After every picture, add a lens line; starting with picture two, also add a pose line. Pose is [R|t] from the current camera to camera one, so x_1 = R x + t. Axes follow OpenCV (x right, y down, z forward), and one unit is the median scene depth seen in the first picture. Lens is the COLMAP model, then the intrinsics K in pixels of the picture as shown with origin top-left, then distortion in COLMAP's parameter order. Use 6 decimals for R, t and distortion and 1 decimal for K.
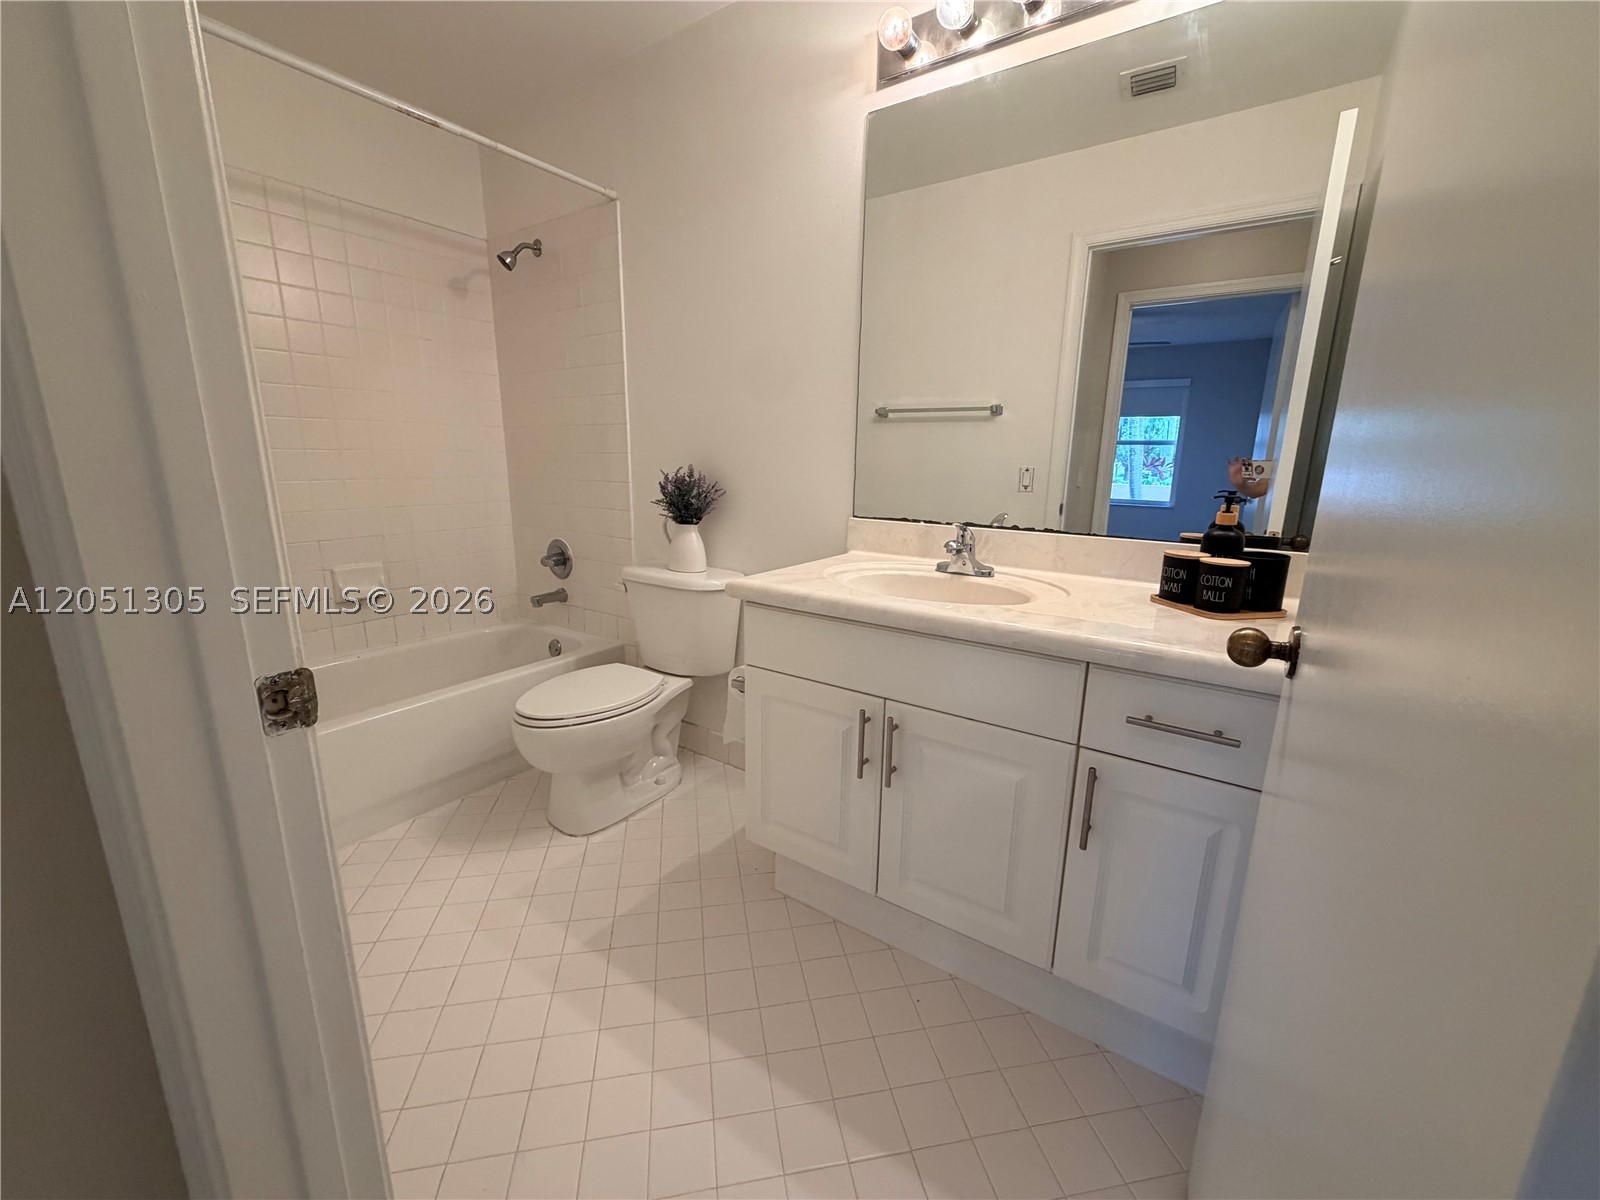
lens RADIAL K [[637.0, 0, 800.0], [0, 637.0, 600.0], [0, 0, 1]] dist [0.000088, -0.000131]
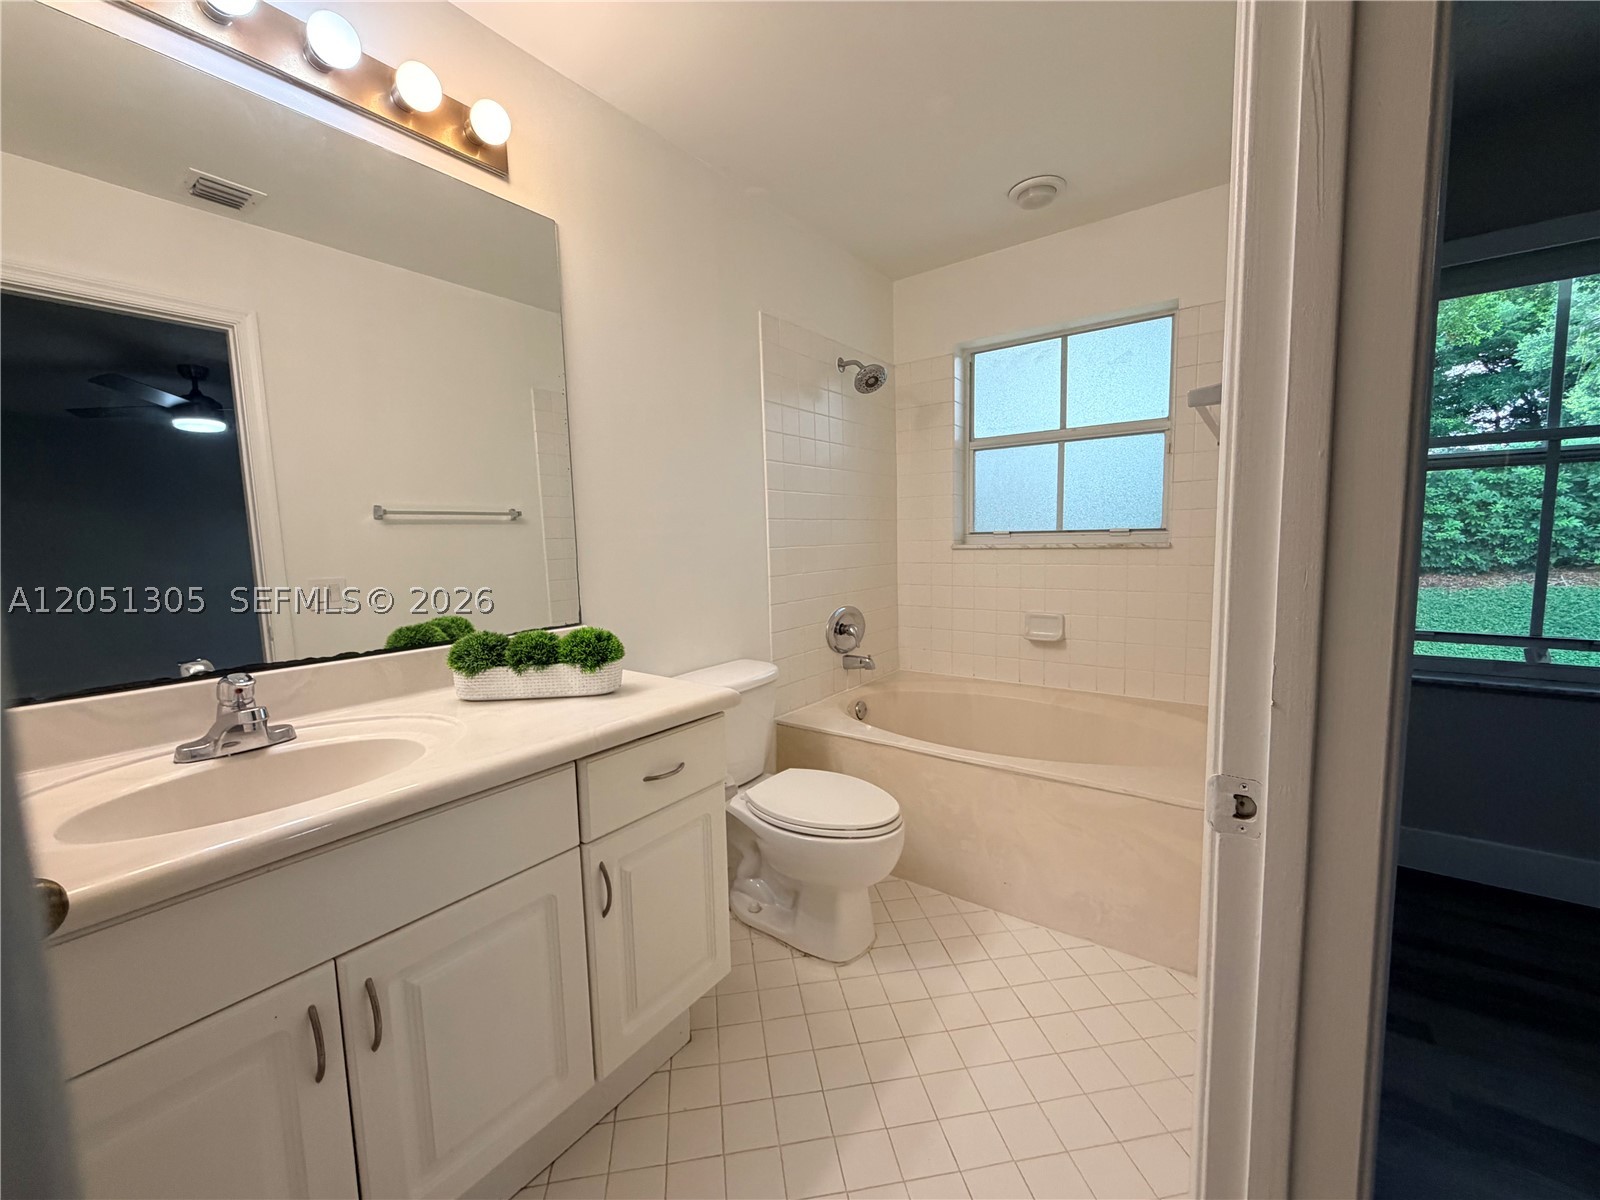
lens RADIAL K [[637.0, 0, 800.0], [0, 637.0, 600.0], [0, 0, 1]] dist [0.000088, -0.000131]
pose [[0.026460, -0.106838, 0.993924, -0.502831], [0.249291, 0.963565, 0.096938, -0.150813], [-0.968067, 0.245211, 0.052130, 0.525700]]
